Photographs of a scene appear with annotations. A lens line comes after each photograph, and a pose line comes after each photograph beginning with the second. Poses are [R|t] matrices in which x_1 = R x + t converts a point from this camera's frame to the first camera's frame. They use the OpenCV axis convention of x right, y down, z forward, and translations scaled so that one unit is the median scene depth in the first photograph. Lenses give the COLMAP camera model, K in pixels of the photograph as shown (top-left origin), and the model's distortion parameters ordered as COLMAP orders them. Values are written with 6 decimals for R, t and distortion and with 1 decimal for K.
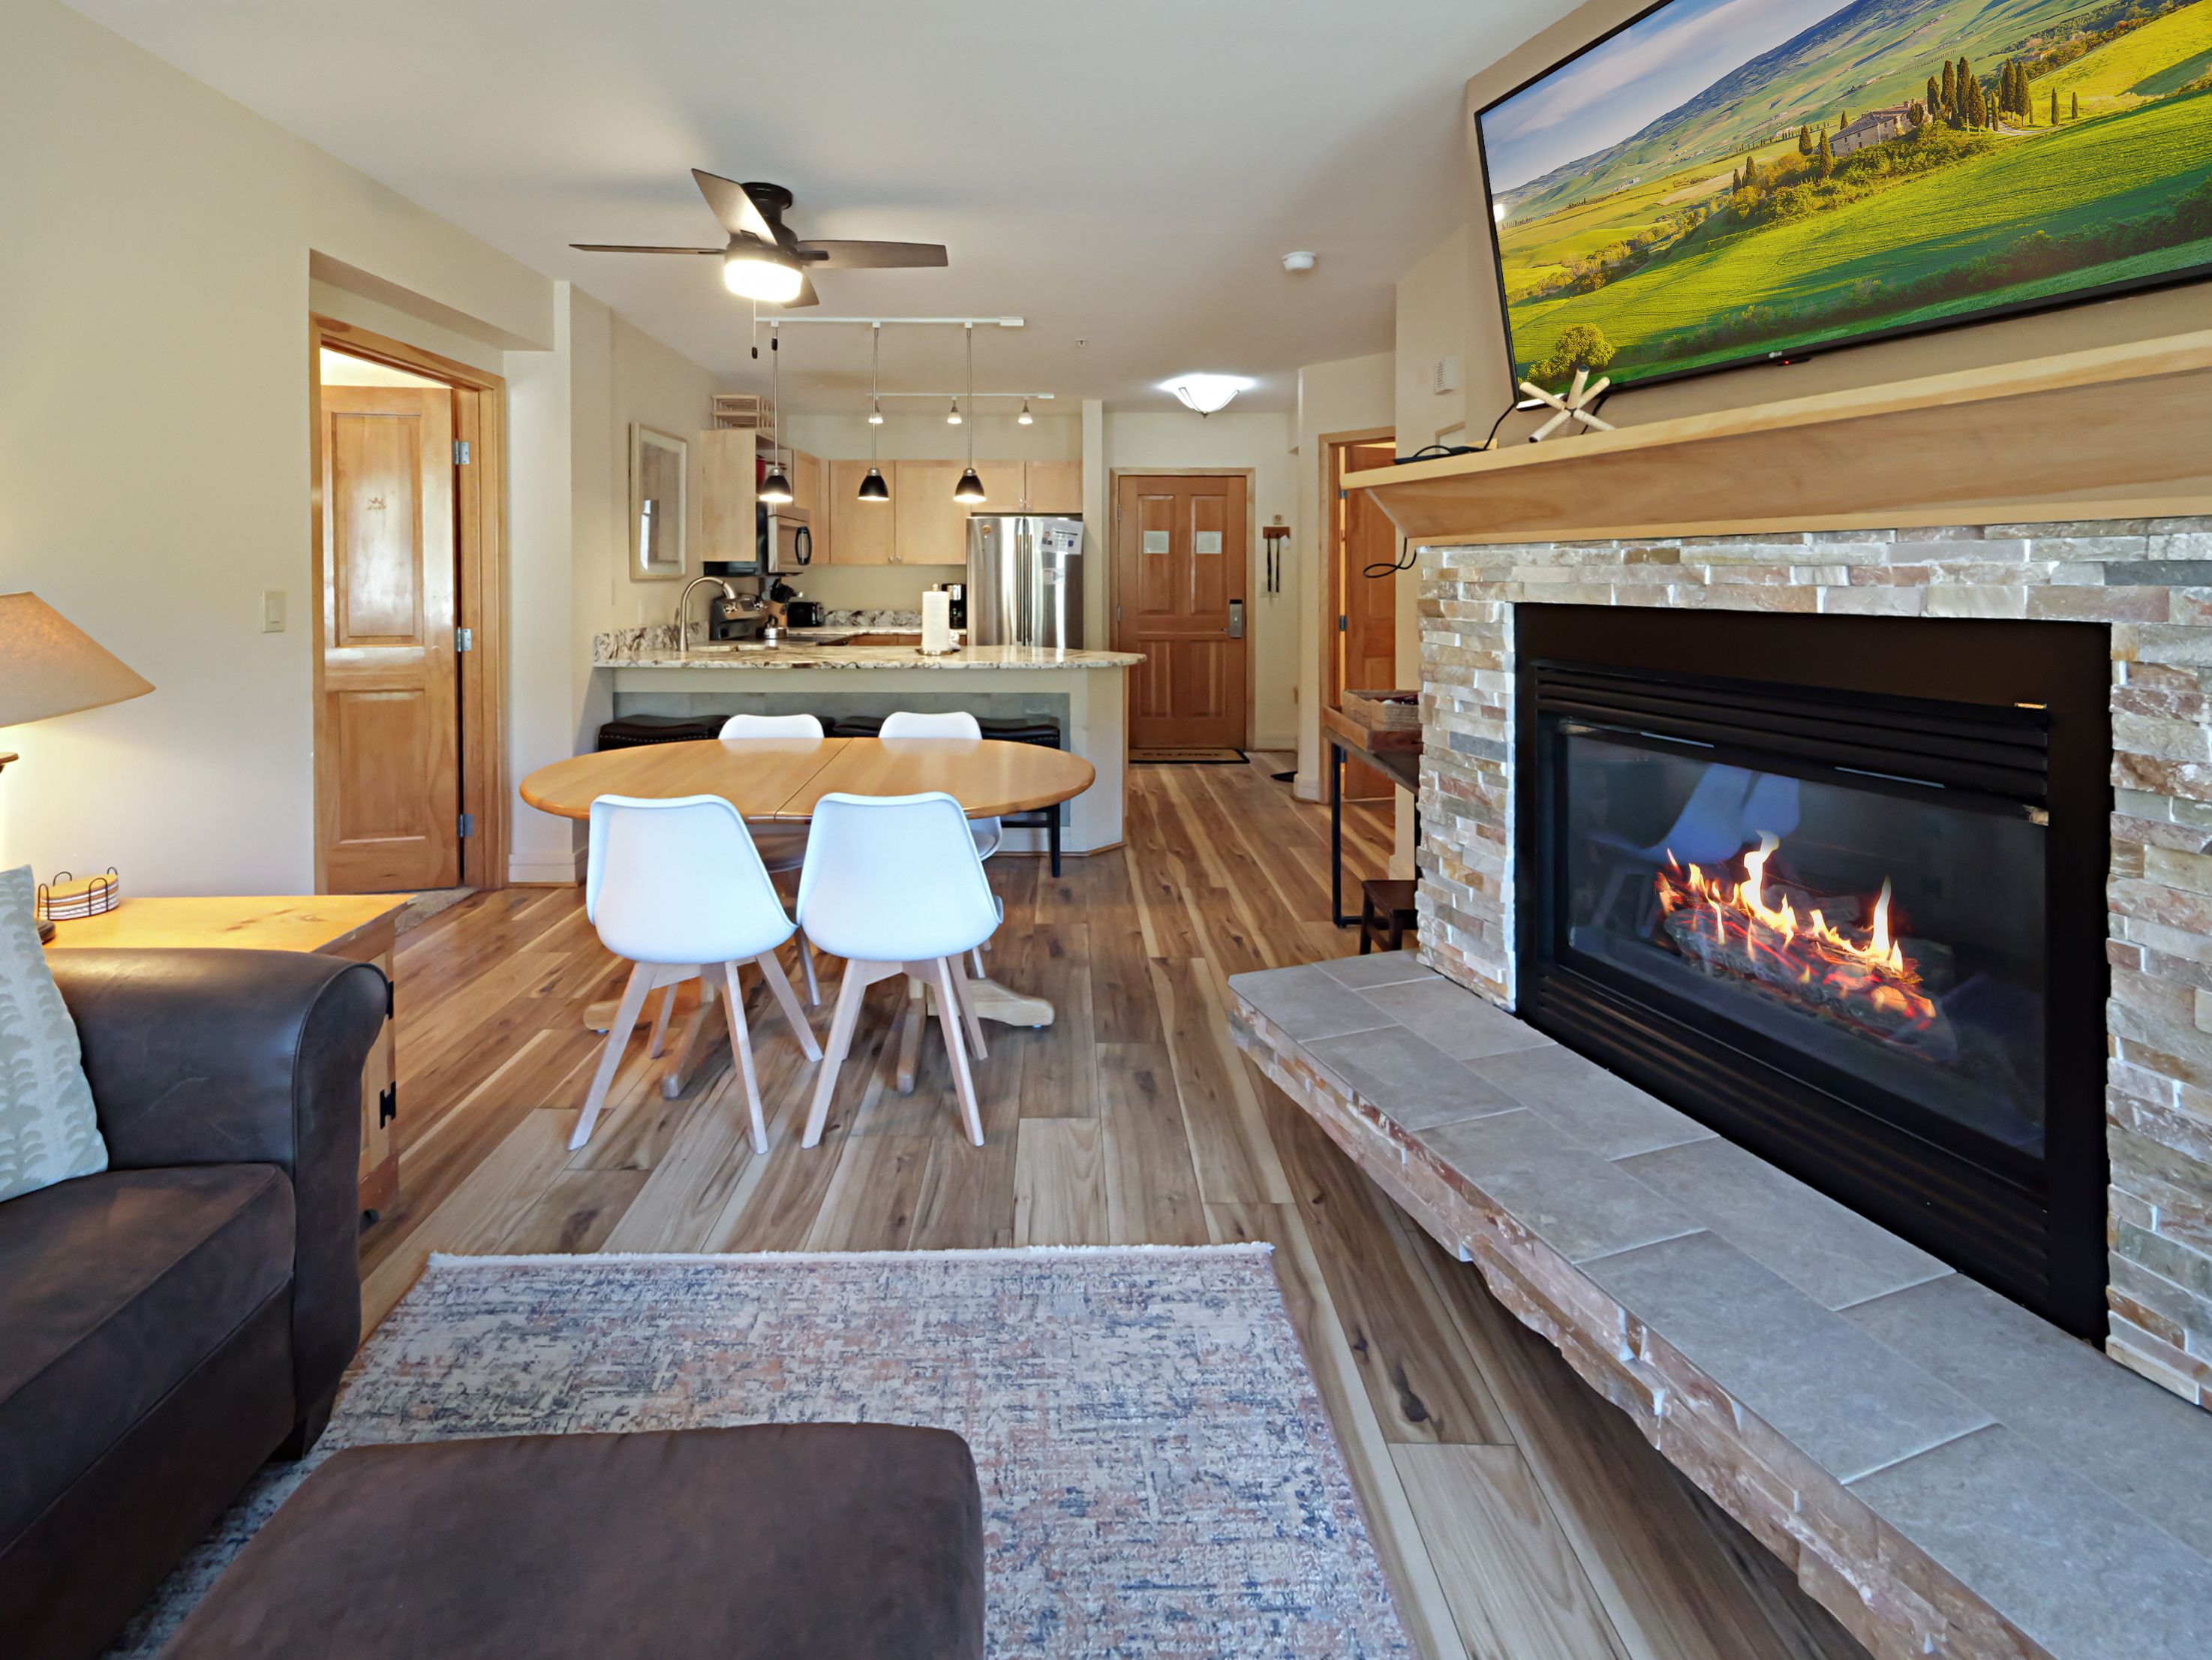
lens RADIAL K [[1135.2, 0, 1114.4], [0, 1135.2, 560.5], [0, 0, 1]] dist [0.000737, 0.003210]
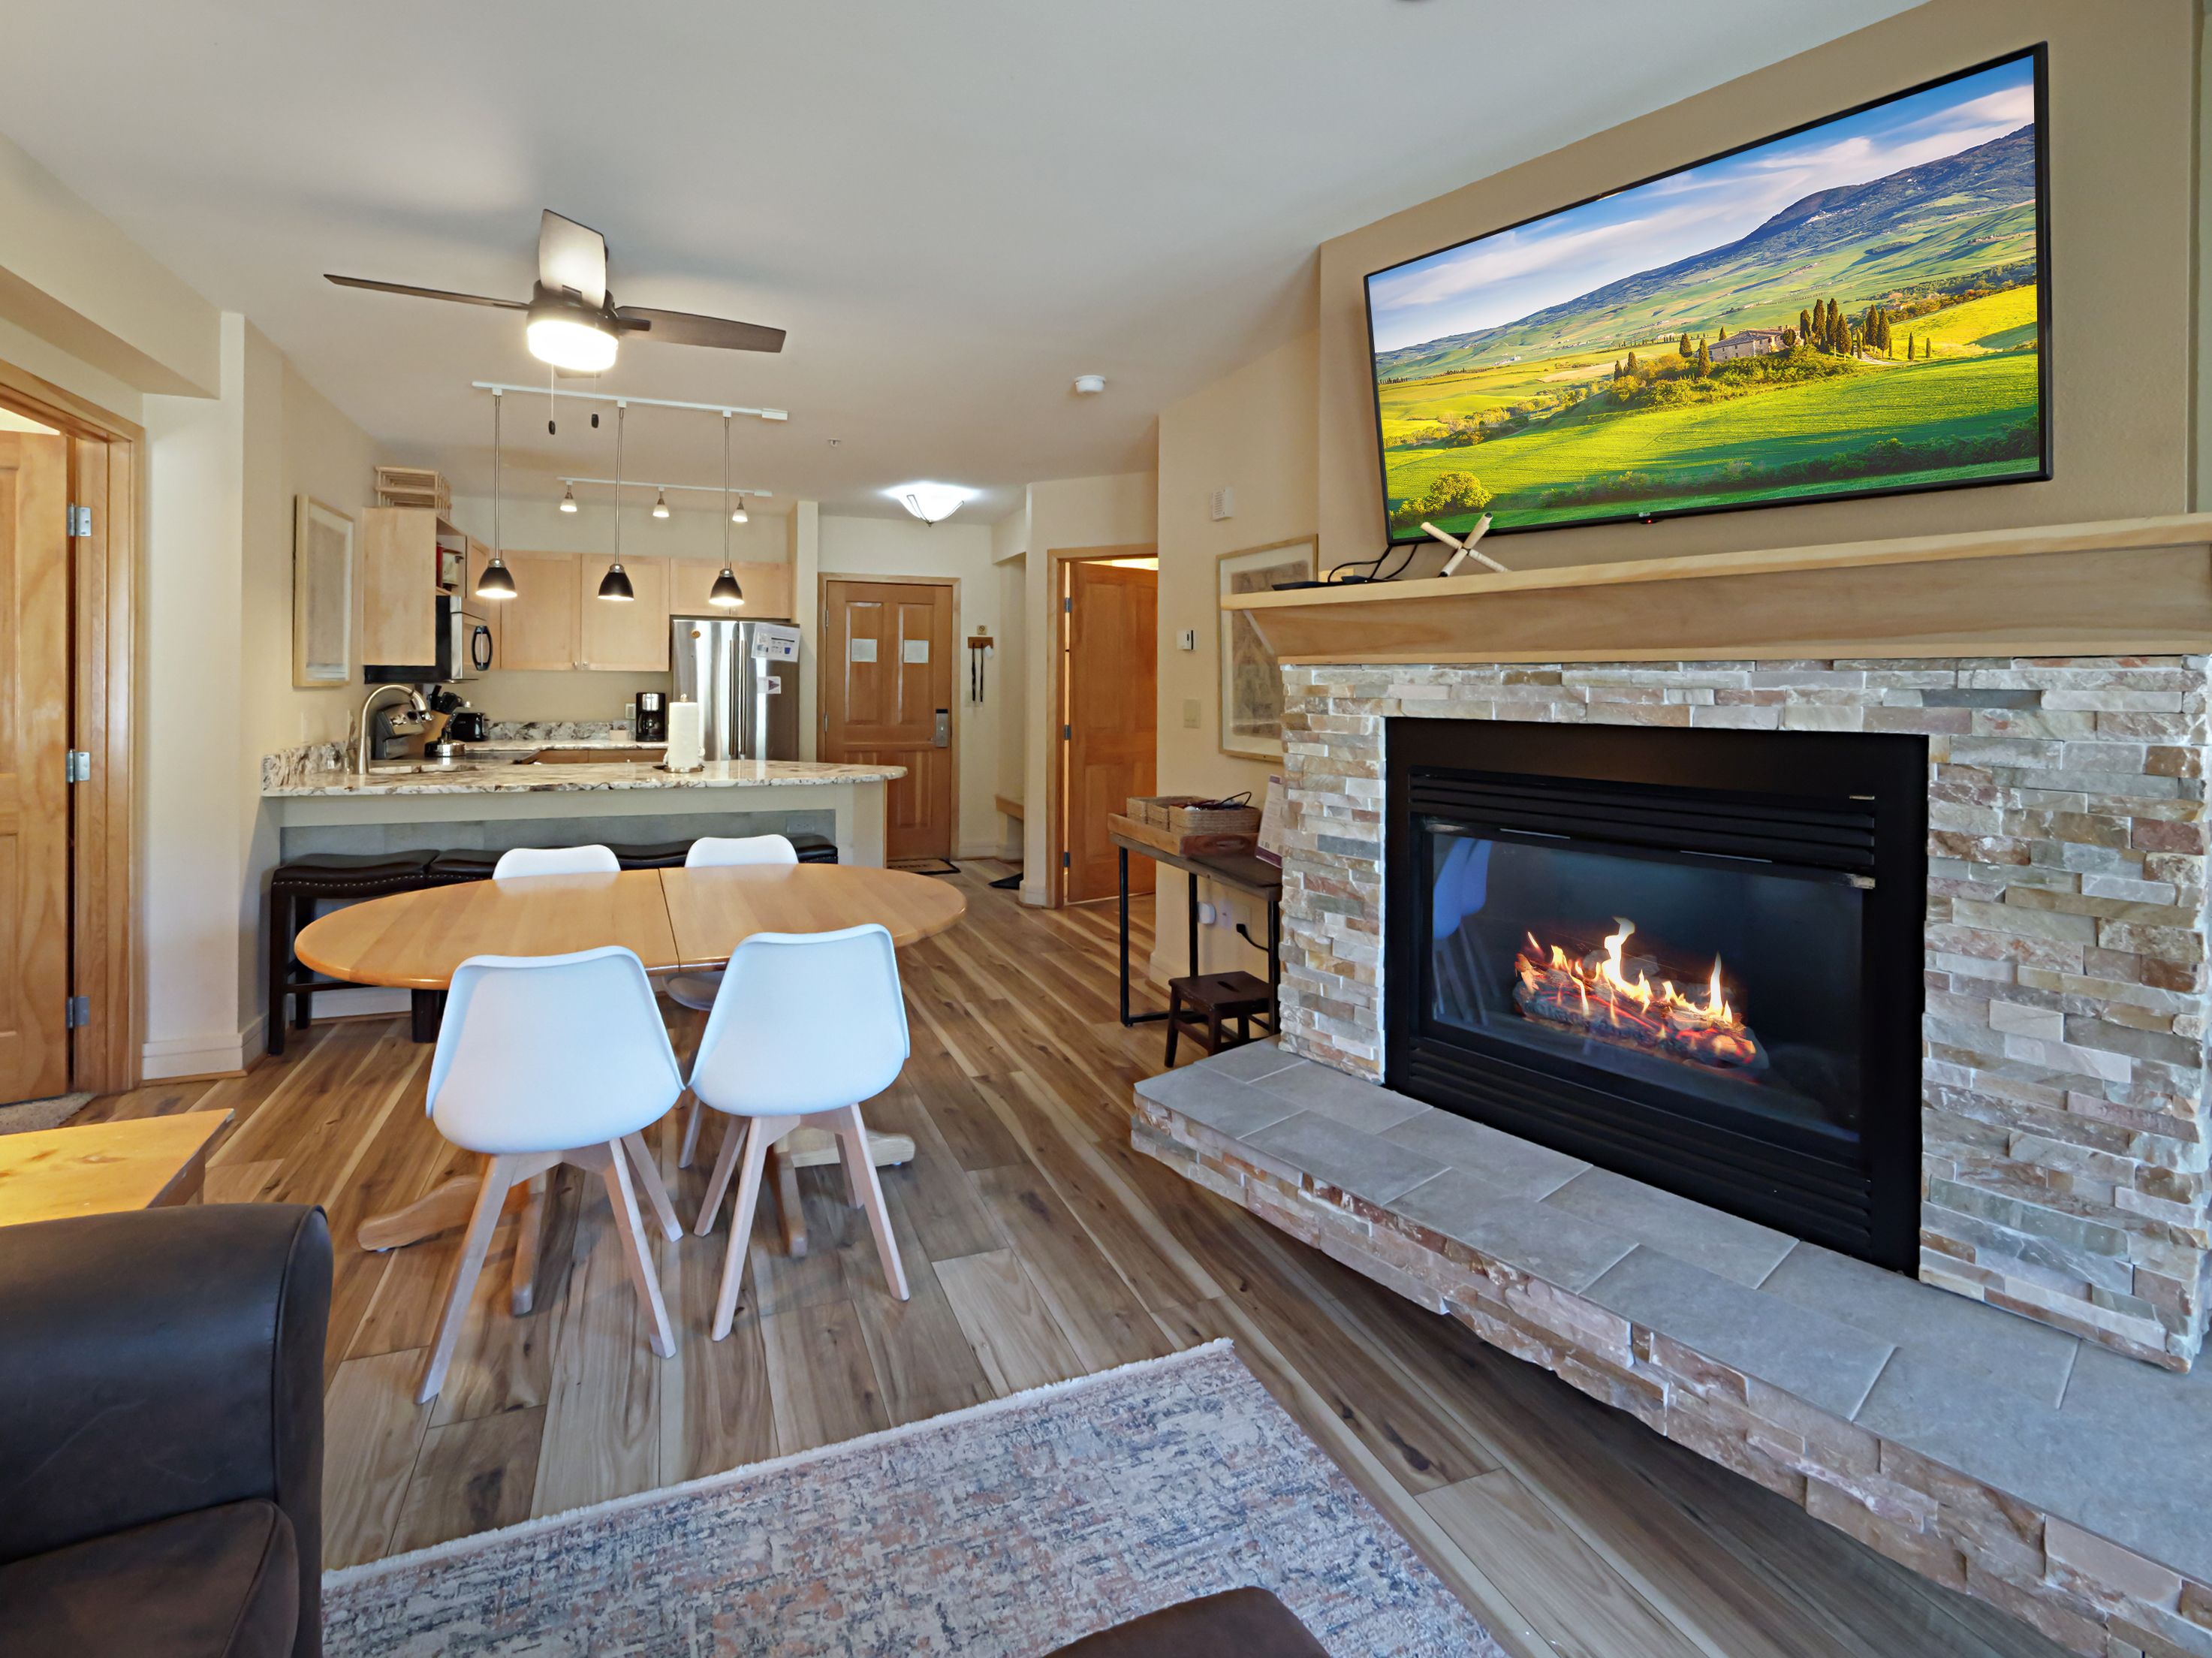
lens RADIAL K [[1105.7, 0, 1178.7], [0, 1105.7, 653.5], [0, 0, 1]] dist [-0.009497, 0.002075]
pose [[0.928318, 0.017927, 0.371355, -0.304629], [-0.012784, 0.999785, -0.016305, -0.006111], [-0.371567, 0.010389, 0.928348, 0.081580]]
